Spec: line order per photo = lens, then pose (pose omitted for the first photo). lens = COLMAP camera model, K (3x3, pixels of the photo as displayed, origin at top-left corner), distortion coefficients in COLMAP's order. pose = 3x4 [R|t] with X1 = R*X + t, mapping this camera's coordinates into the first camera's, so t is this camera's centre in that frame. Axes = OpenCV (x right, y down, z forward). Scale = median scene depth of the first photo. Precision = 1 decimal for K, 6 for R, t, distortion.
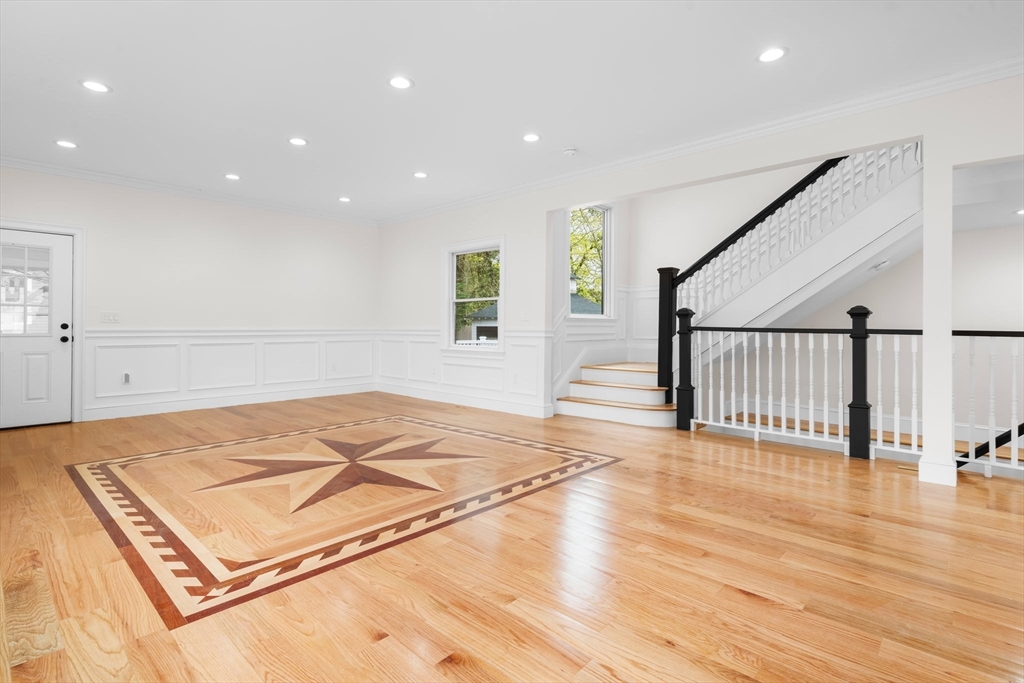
lens RADIAL K [[486.9, 0, 489.6], [0, 486.9, 329.0], [0, 0, 1]] dist [-0.001945, -0.000596]
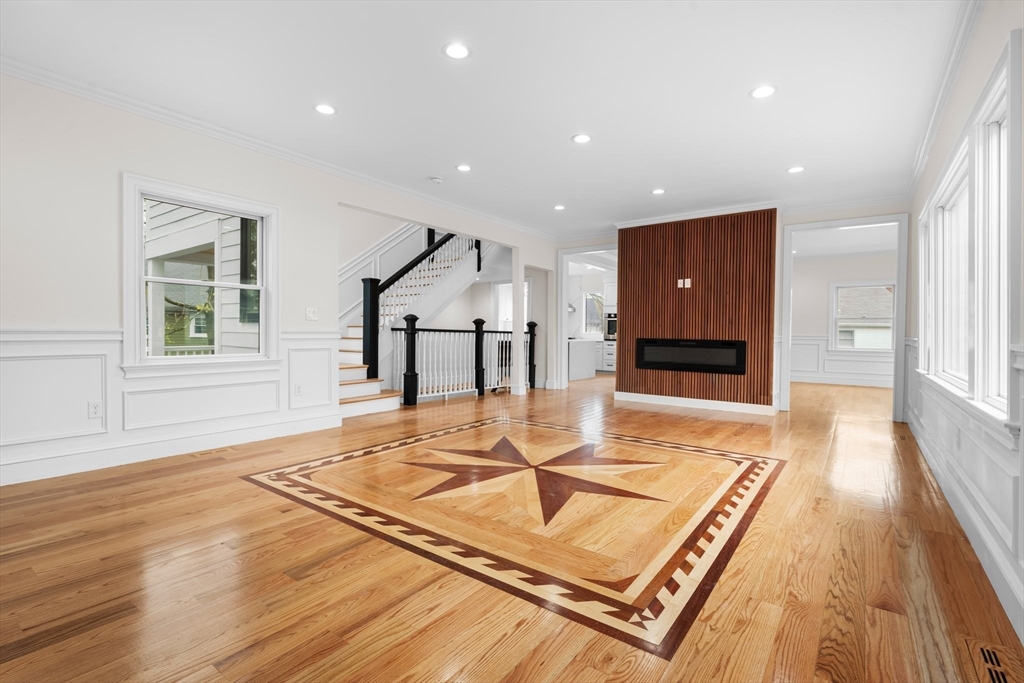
lens RADIAL K [[488.4, 0, 510.0], [0, 488.4, 346.4], [0, 0, 1]] dist [0.000541, 0.000105]
pose [[-0.131999, -0.039042, 0.990481, -1.199444], [-0.012911, 0.999207, 0.037666, -0.011561], [-0.991166, -0.007816, -0.132399, 1.128414]]
